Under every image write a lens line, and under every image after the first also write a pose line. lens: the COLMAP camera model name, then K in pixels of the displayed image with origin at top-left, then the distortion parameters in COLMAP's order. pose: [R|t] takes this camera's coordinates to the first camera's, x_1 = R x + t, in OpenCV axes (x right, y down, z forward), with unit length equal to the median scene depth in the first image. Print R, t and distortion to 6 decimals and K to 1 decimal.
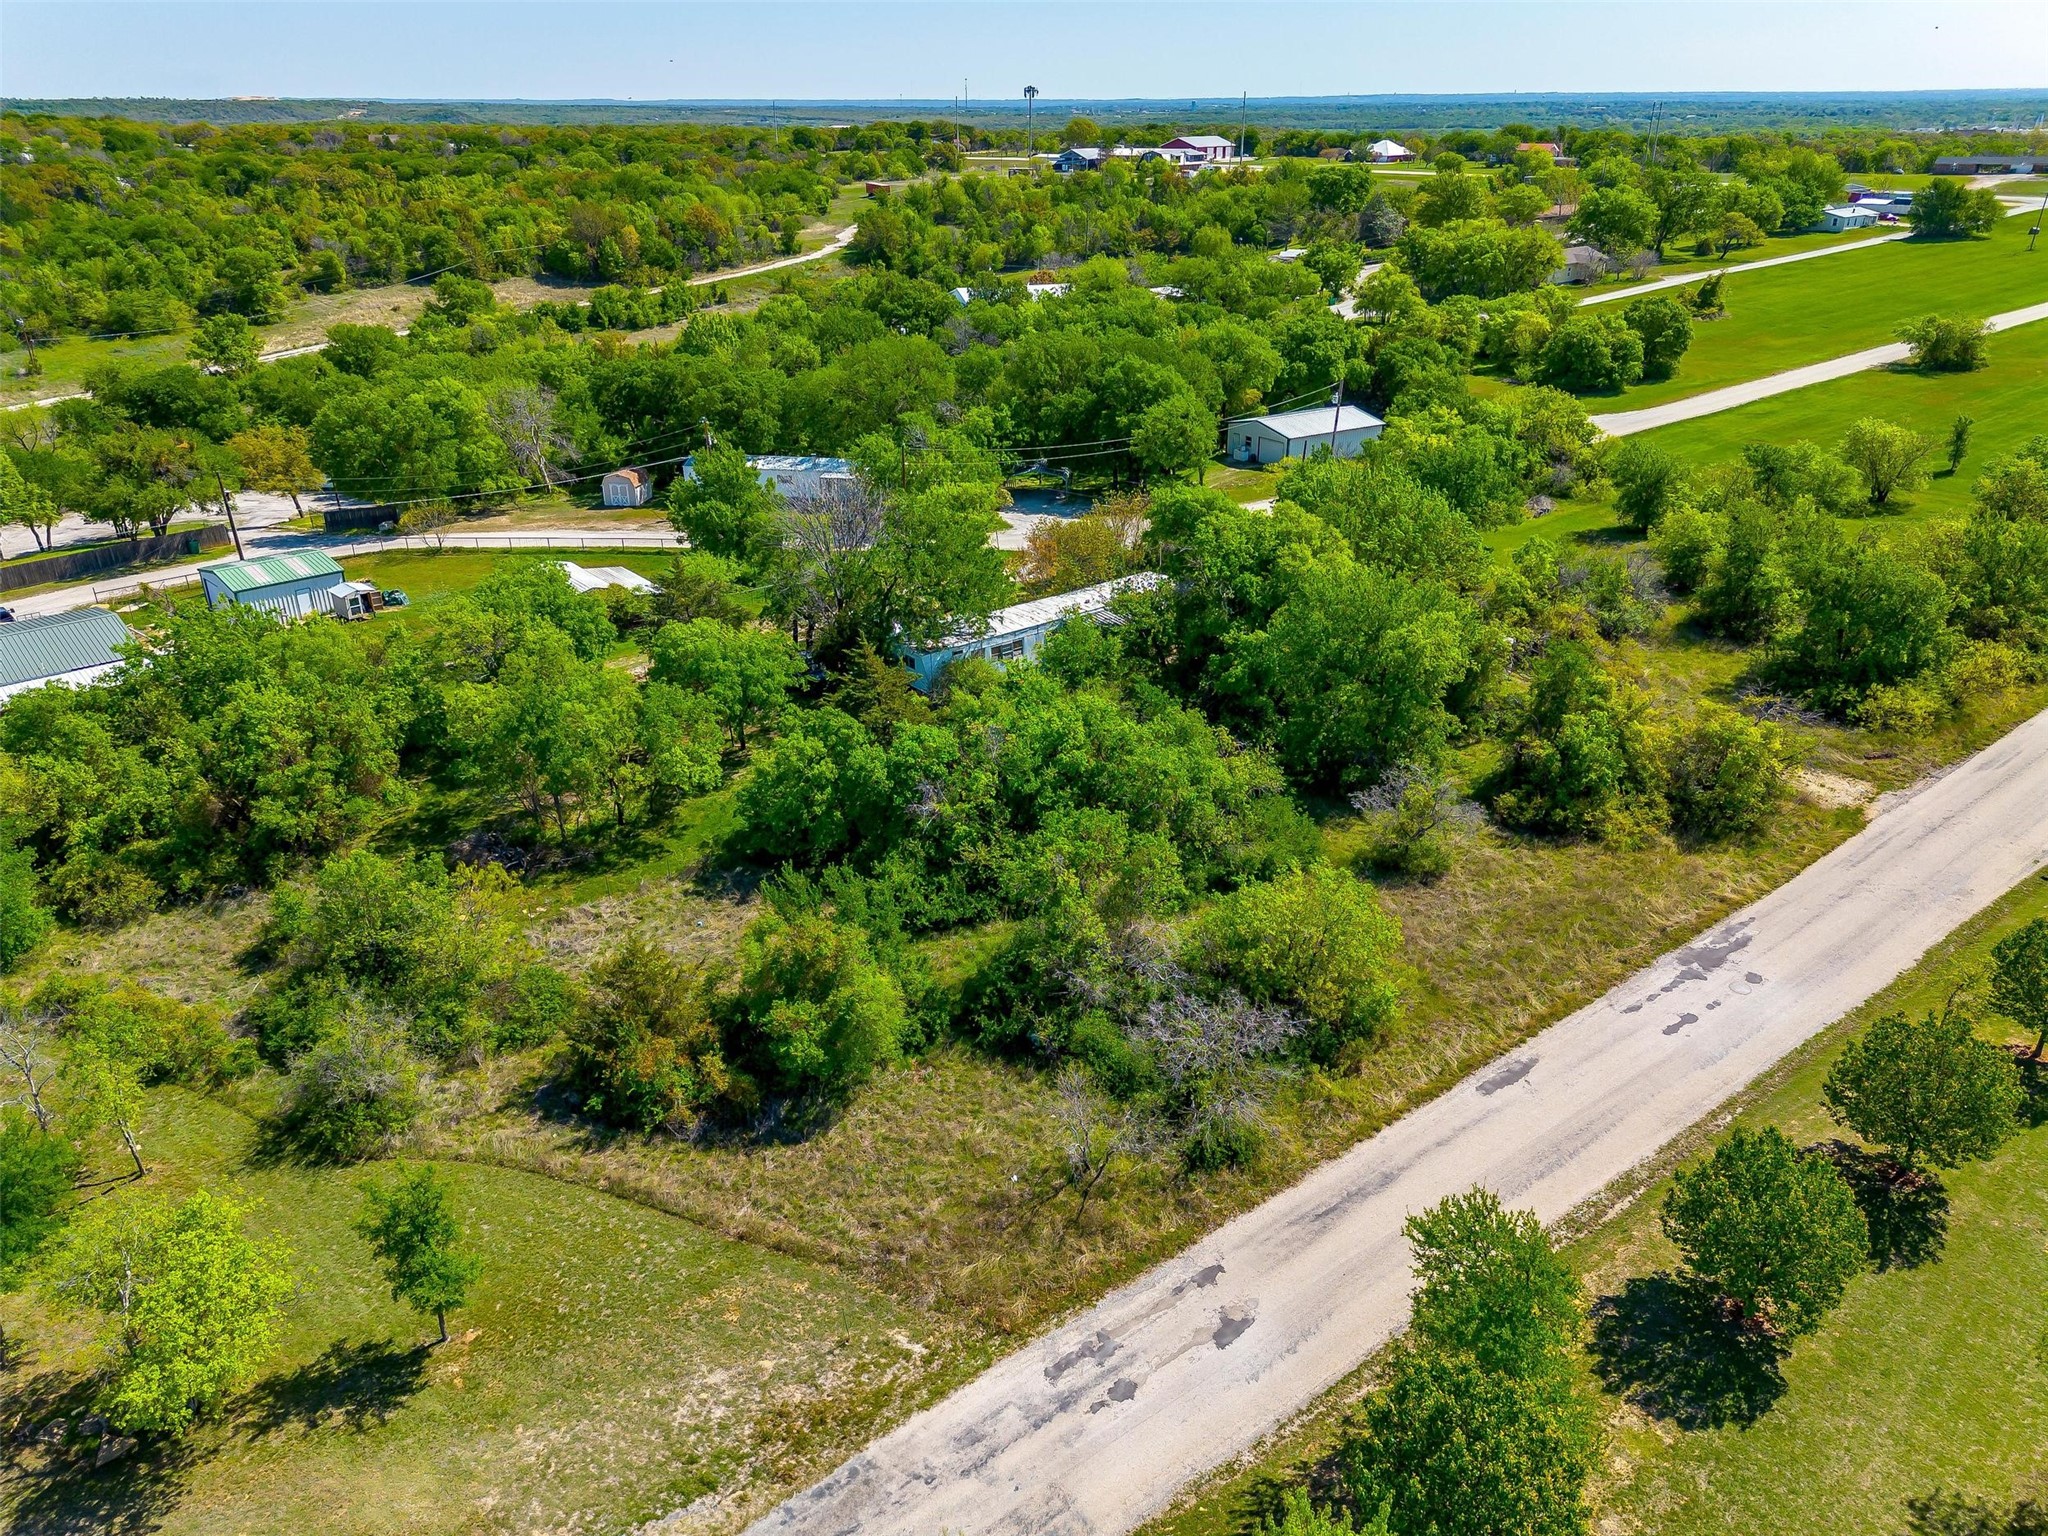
lens RADIAL K [[1473.1, 0, 1026.2], [0, 1473.1, 768.1], [0, 0, 1]] dist [0.056265, -0.039154]
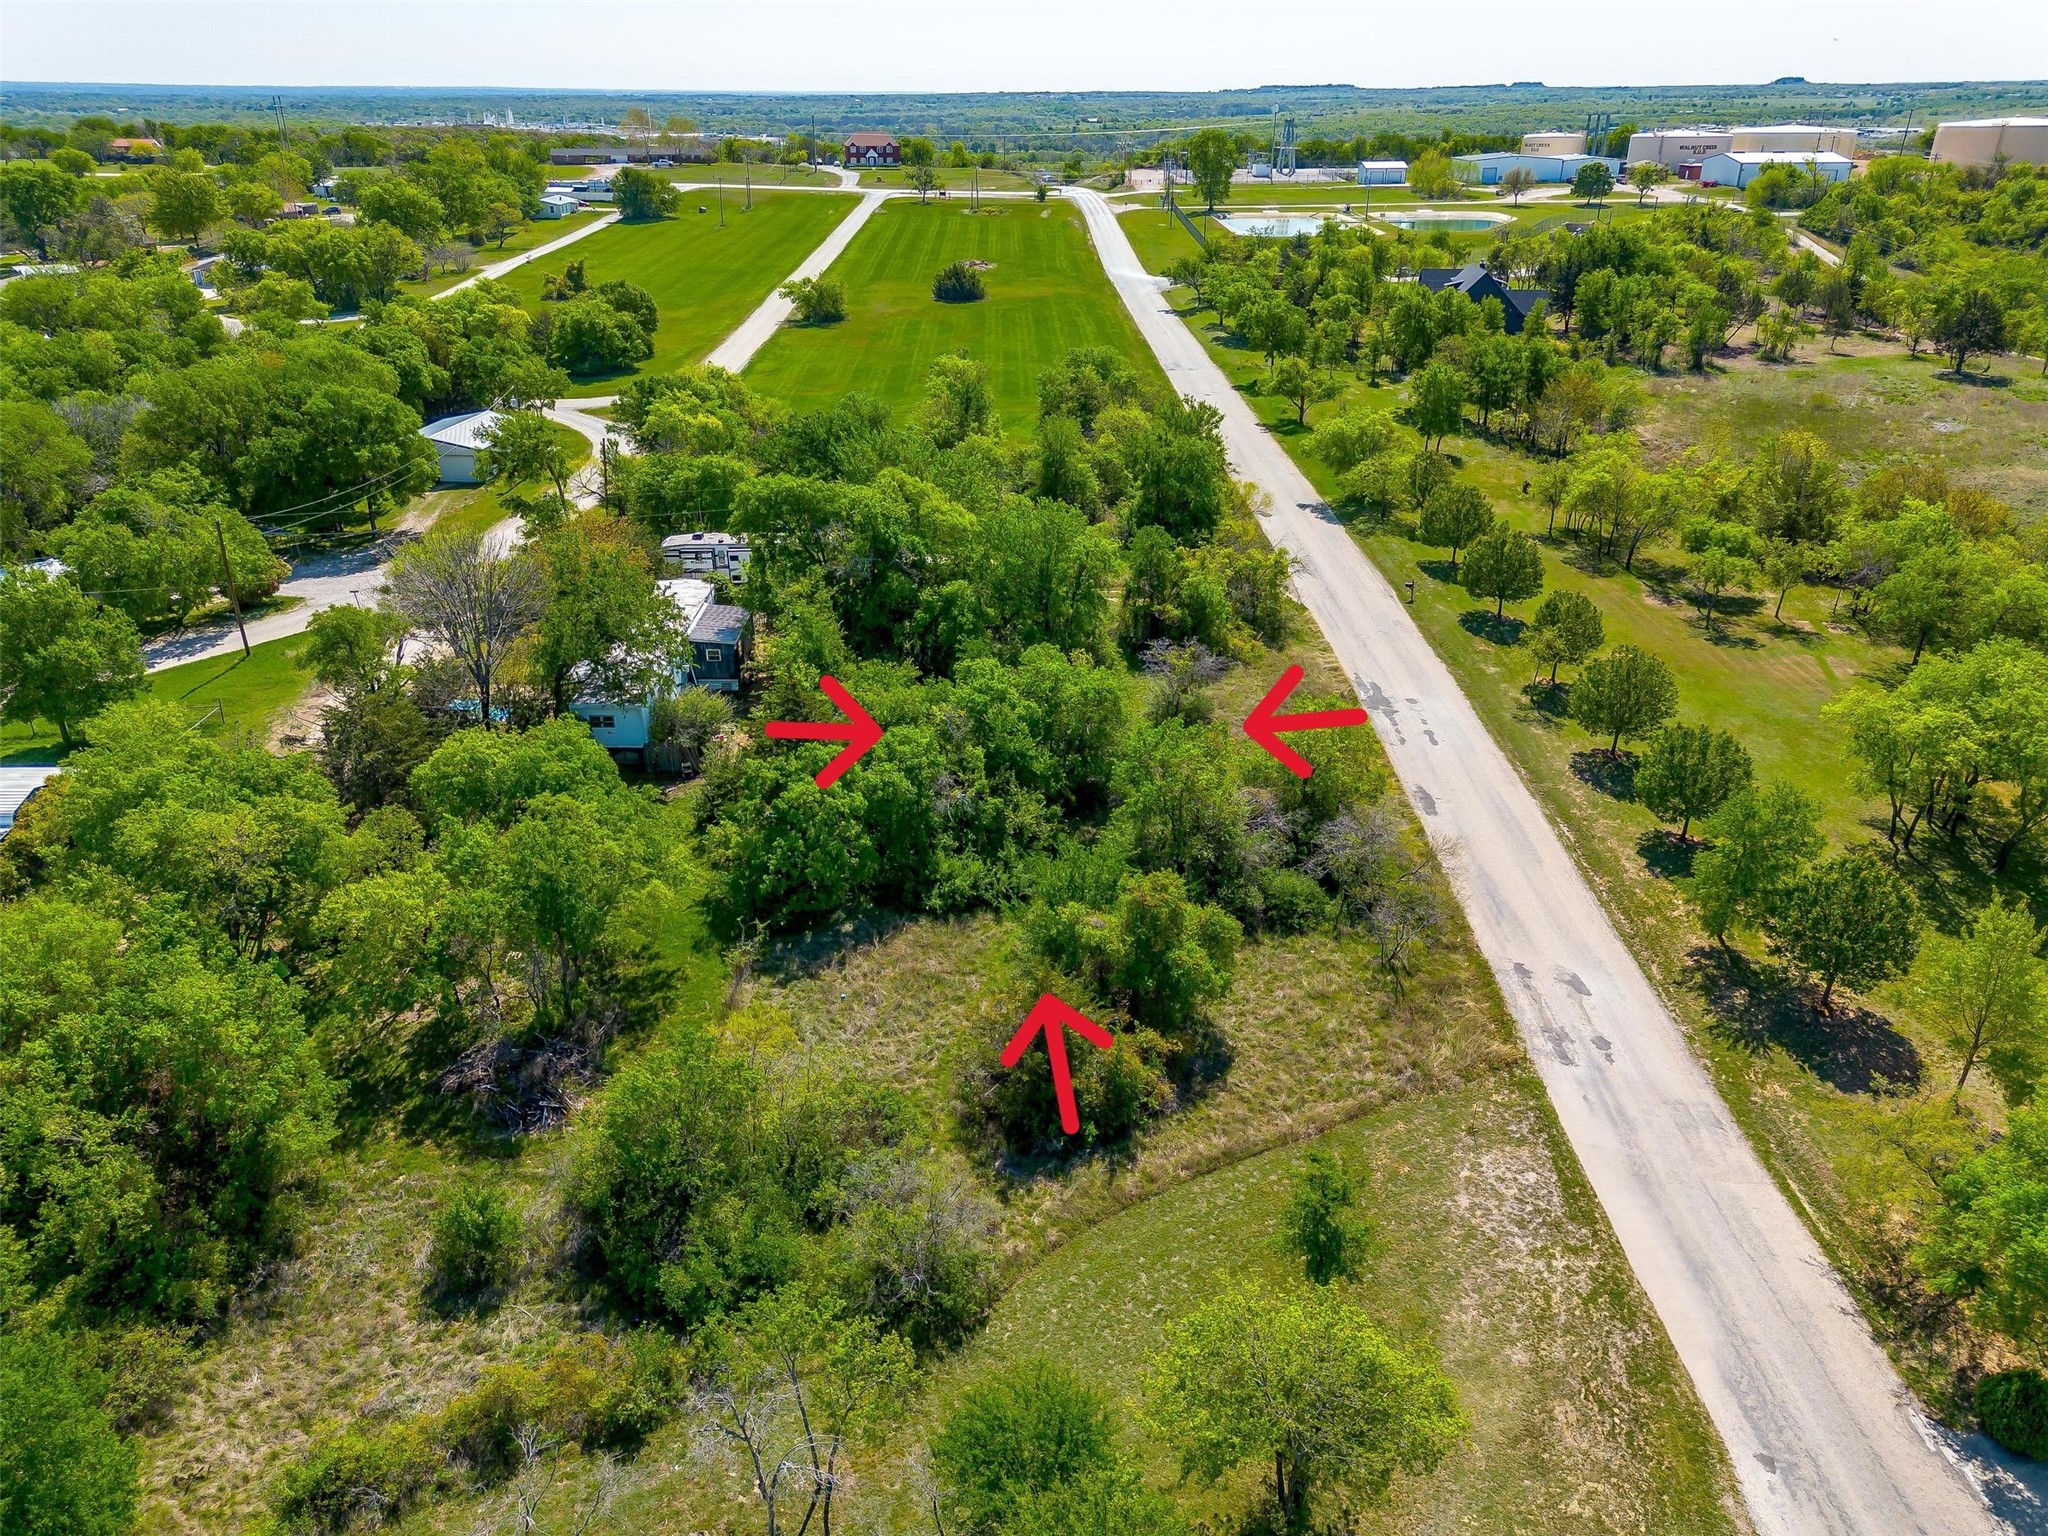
lens RADIAL K [[1473.1, 0, 1036.1], [0, 1473.1, 768.9], [0, 0, 1]] dist [0.056265, -0.039154]
pose [[0.611563, -0.322776, 0.722361, -0.826039], [0.320661, 0.935771, 0.146657, -0.130804], [-0.723303, 0.141943, 0.675785, 0.298631]]
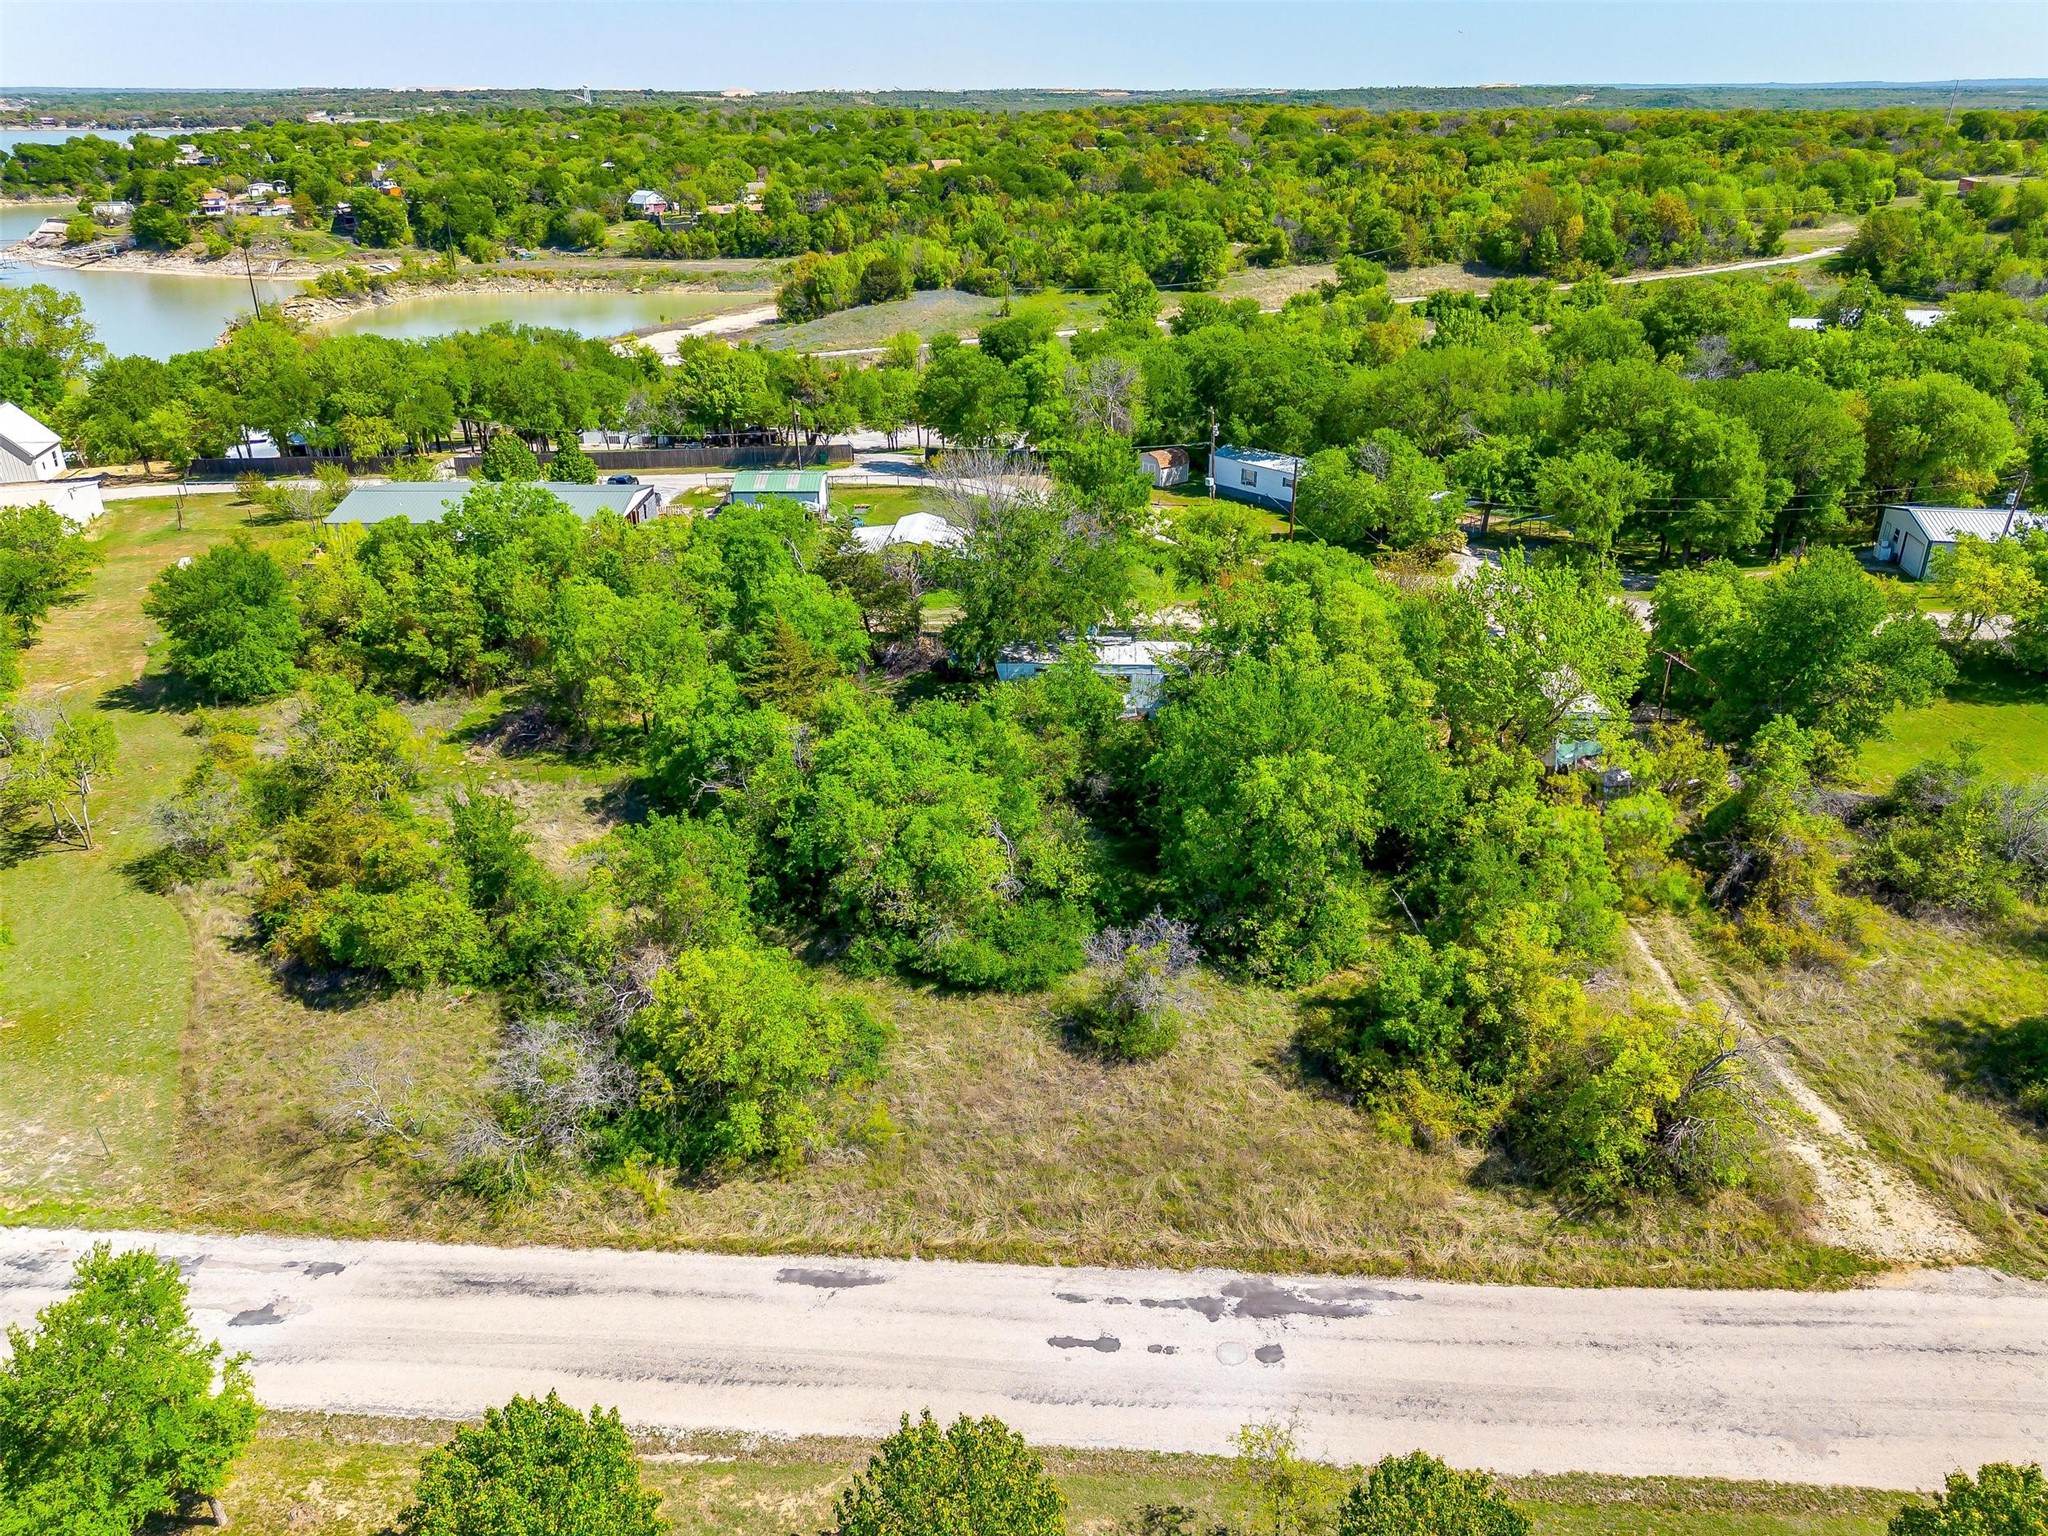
lens RADIAL K [[1473.1, 0, 1021.1], [0, 1473.1, 771.5], [0, 0, 1]] dist [0.056265, -0.039154]
pose [[0.738938, 0.283211, -0.611361, 0.761182], [-0.277128, 0.954817, 0.107357, -0.161953], [0.614143, 0.090095, 0.784036, 0.370771]]
